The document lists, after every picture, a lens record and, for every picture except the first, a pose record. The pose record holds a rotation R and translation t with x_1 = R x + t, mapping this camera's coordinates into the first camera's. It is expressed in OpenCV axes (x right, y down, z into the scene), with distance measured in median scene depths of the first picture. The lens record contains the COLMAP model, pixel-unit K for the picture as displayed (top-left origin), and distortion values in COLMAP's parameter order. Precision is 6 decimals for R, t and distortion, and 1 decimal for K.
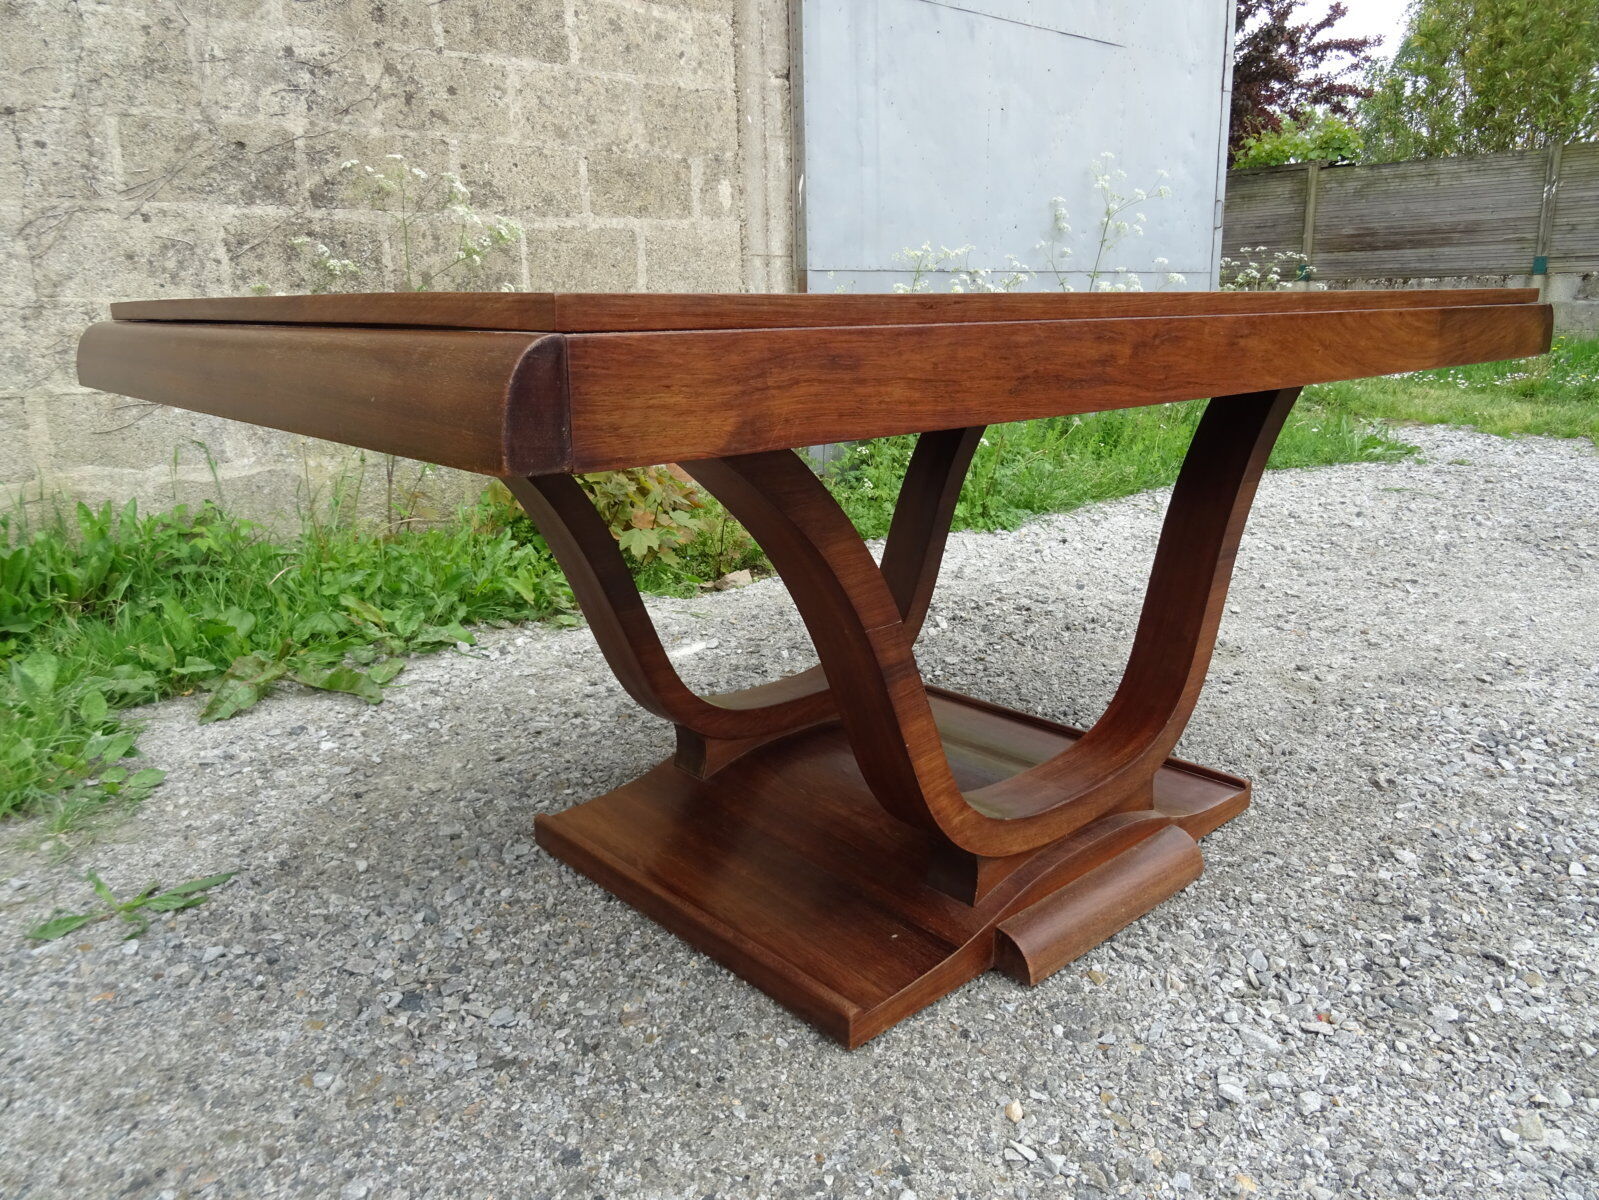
lens RADIAL K [[1144.7, 0, 801.5], [0, 1144.7, 604.0], [0, 0, 1]] dist [-0.000573, -0.002566]
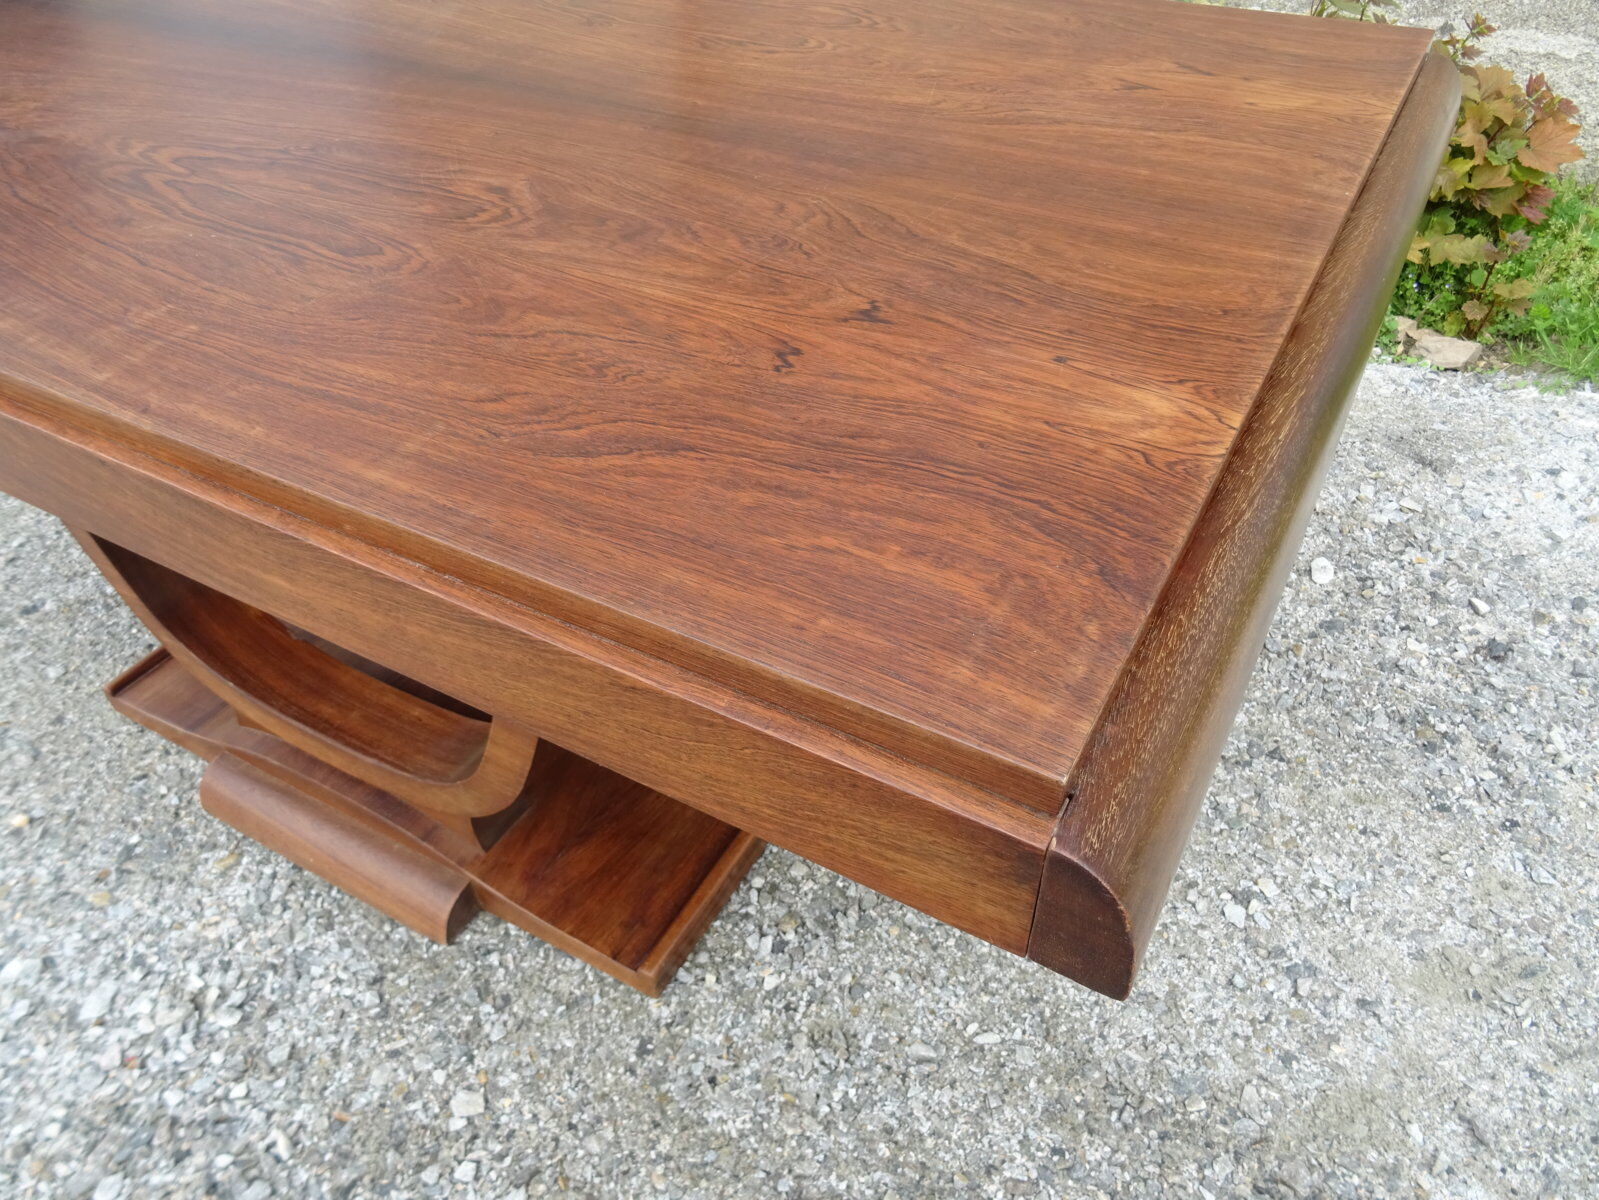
lens RADIAL K [[1144.7, 0, 792.1], [0, 1144.7, 598.5], [0, 0, 1]] dist [-0.000573, -0.002566]
pose [[0.314451, 0.629331, -0.710678, 0.816234], [-0.224279, 0.776713, 0.588572, -0.456616], [0.922399, -0.025687, 0.385383, 0.900810]]
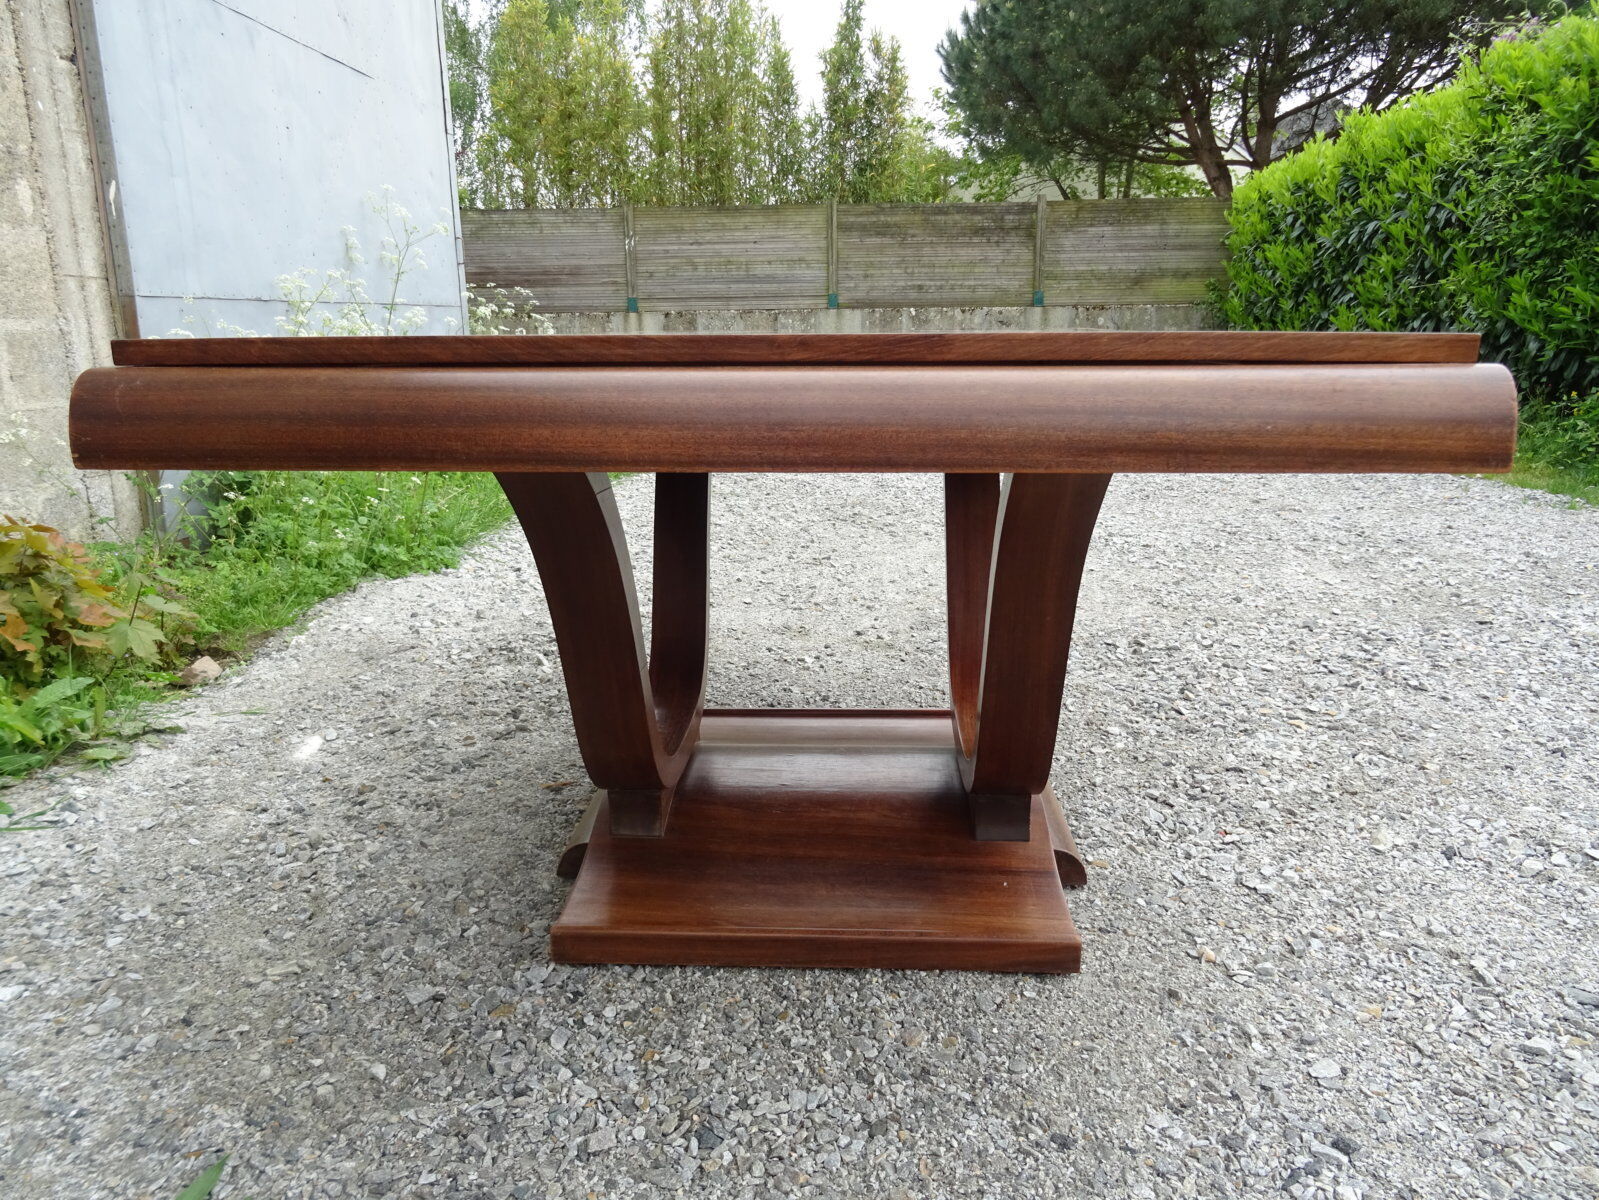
lens RADIAL K [[1144.7, 0, 805.1], [0, 1144.7, 597.0], [0, 0, 1]] dist [-0.000573, -0.002566]
pose [[0.705401, -0.154771, 0.691704, -0.678529], [0.176429, 0.983495, 0.040138, -0.063901], [-0.686500, 0.093723, 0.721064, 0.233026]]
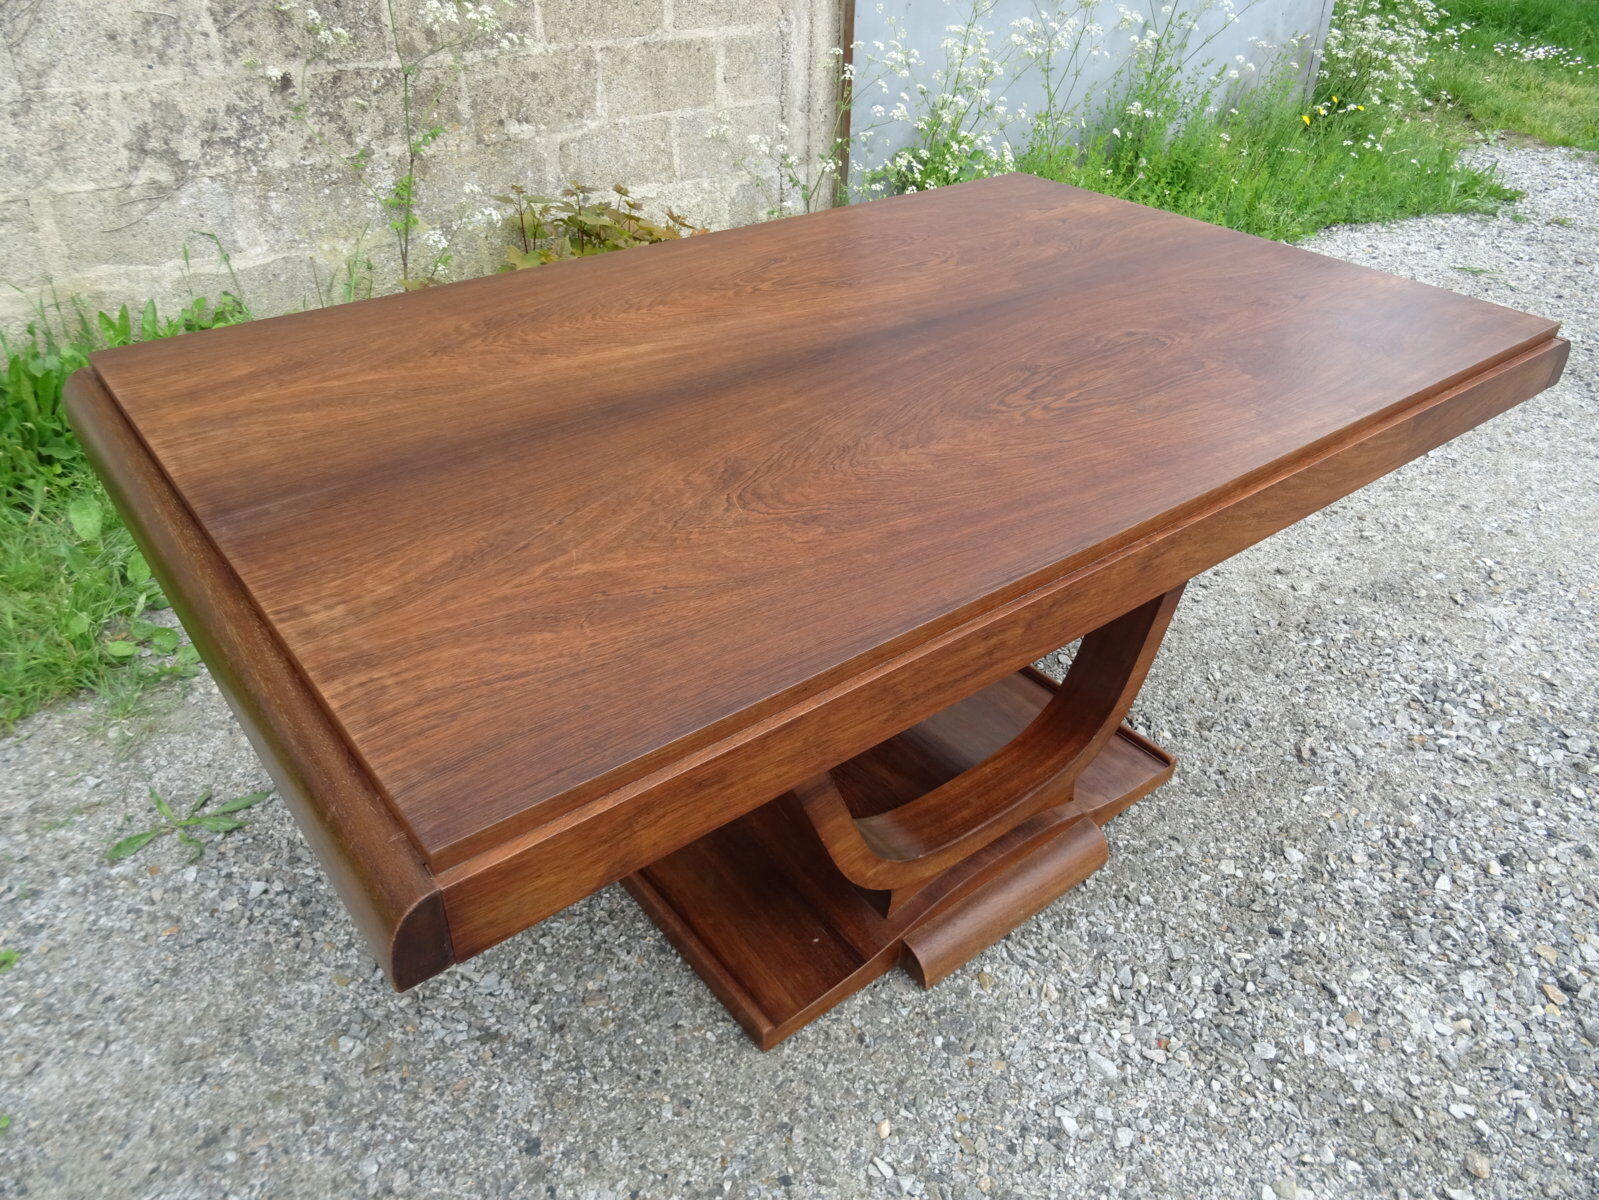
lens RADIAL K [[1144.7, 0, 804.7], [0, 1144.7, 601.1], [0, 0, 1]] dist [-0.000573, -0.002566]
pose [[0.997251, 0.063896, -0.037512, 0.076056], [-0.048058, 0.943145, 0.328890, -0.358300], [0.056394, -0.326183, 0.943623, -0.003361]]
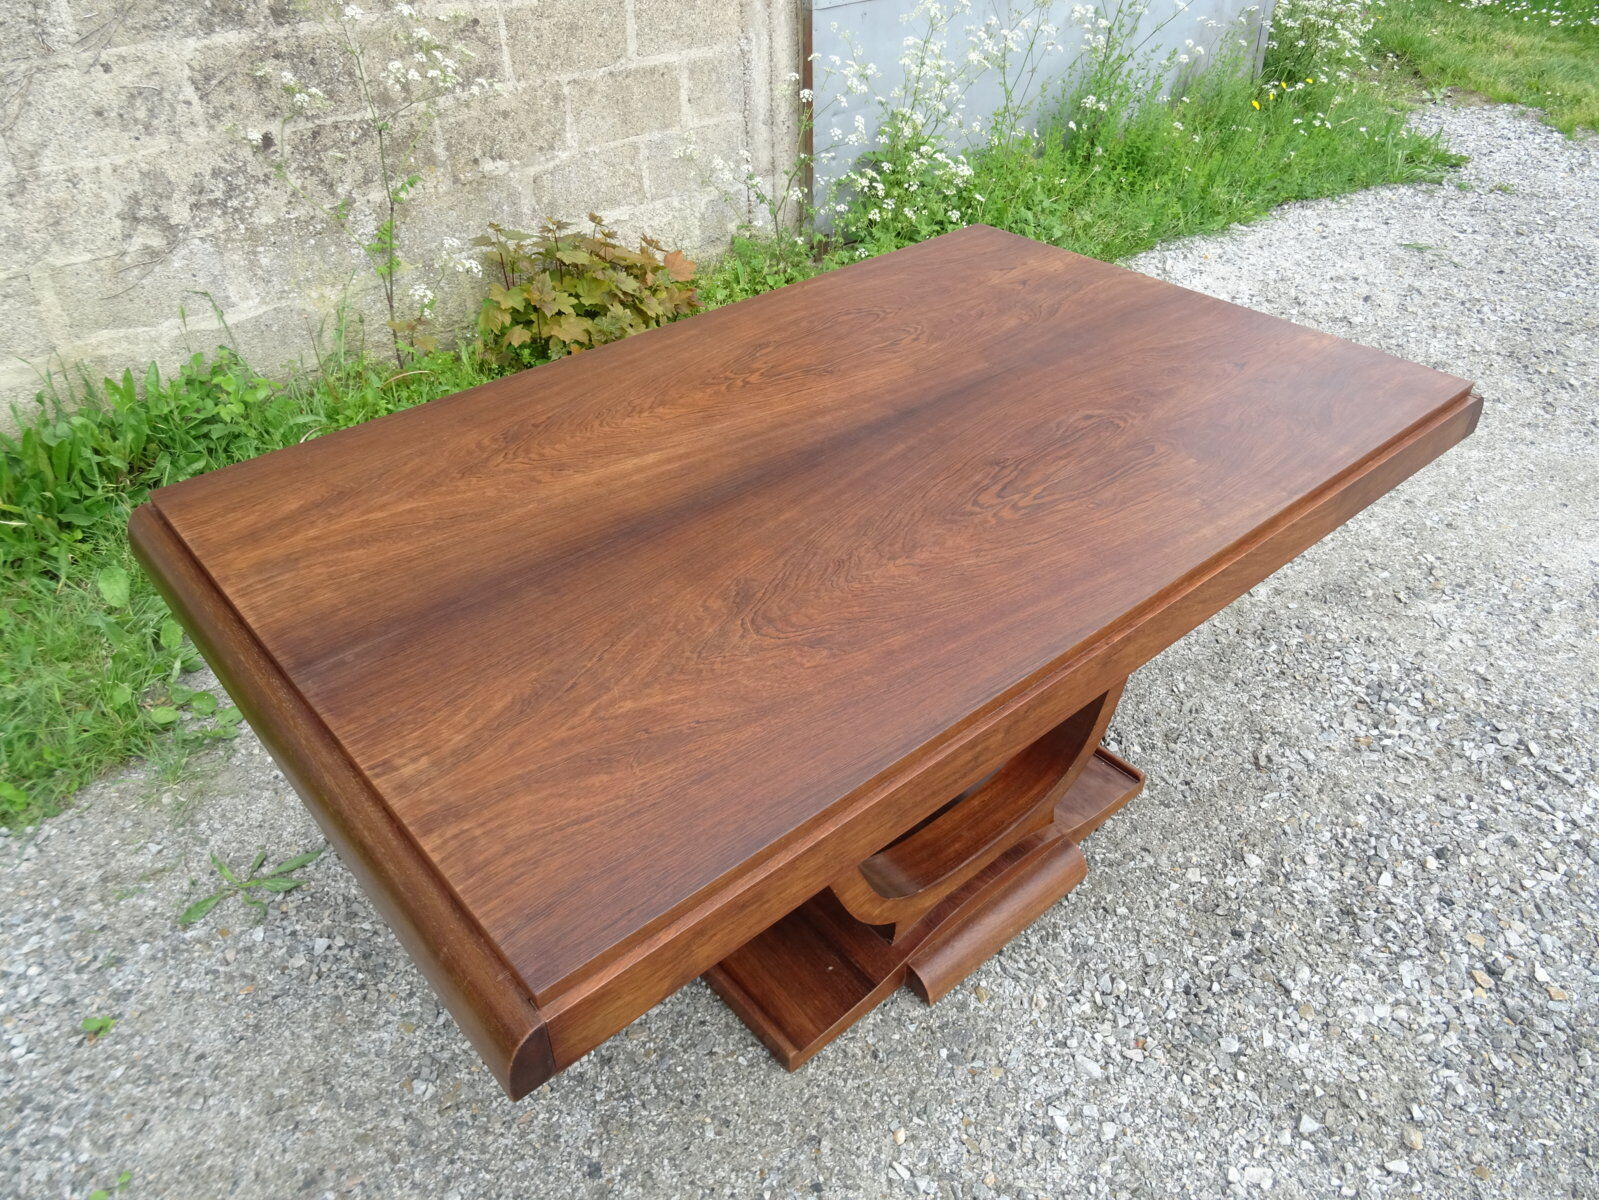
lens RADIAL K [[1144.7, 0, 805.2], [0, 1144.7, 601.0], [0, 0, 1]] dist [-0.000573, -0.002566]
pose [[0.999747, 0.014986, -0.016791, 0.056257], [-0.007722, 0.929188, 0.369528, -0.497915], [0.021140, -0.369304, 0.929068, -0.065544]]
